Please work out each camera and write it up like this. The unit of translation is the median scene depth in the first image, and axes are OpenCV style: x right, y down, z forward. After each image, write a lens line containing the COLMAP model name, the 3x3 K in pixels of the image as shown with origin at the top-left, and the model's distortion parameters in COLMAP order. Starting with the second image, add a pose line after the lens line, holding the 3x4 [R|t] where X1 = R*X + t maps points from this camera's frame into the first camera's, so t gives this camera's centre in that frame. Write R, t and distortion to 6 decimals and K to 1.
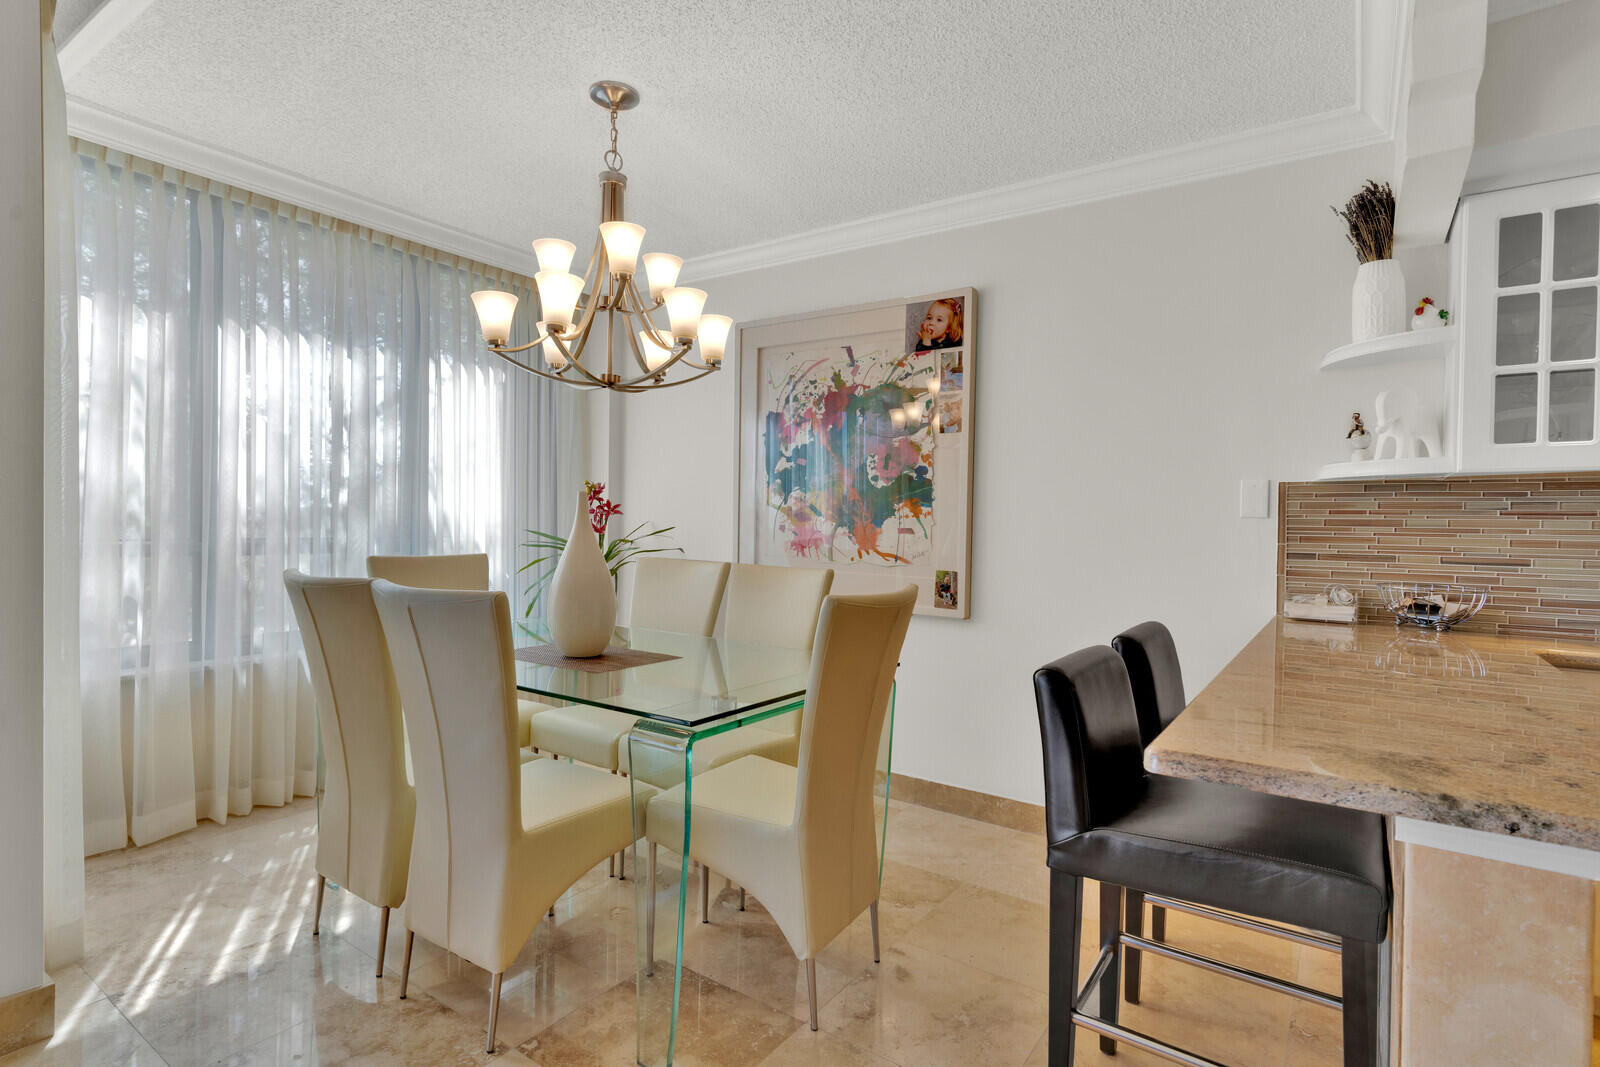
lens RADIAL K [[795.2, 0, 800.0], [0, 795.2, 533.5], [0, 0, 1]] dist [0.000886, 0.000272]
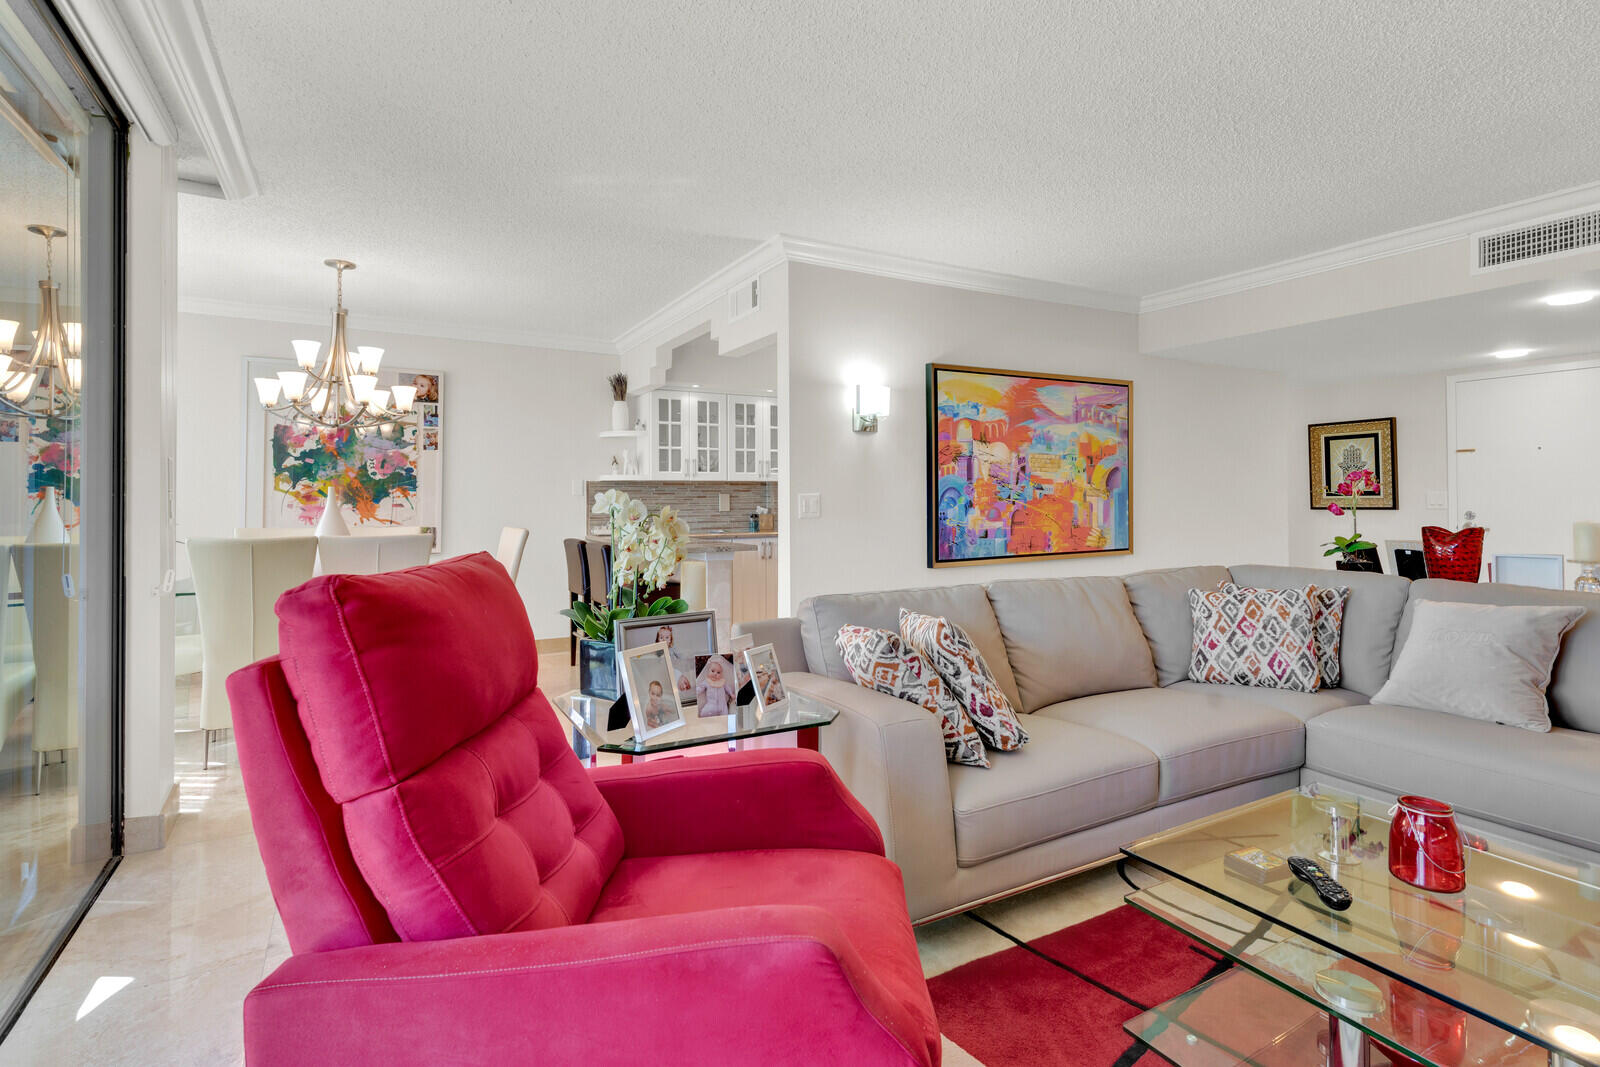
lens RADIAL K [[770.4, 0, 800.0], [0, 770.4, 533.5], [0, 0, 1]] dist [0.001563, 0.000362]
pose [[0.428507, -0.061141, 0.901468, -0.983255], [0.020794, 0.998111, 0.057812, -0.020731], [-0.903299, -0.006028, 0.428968, -0.475733]]
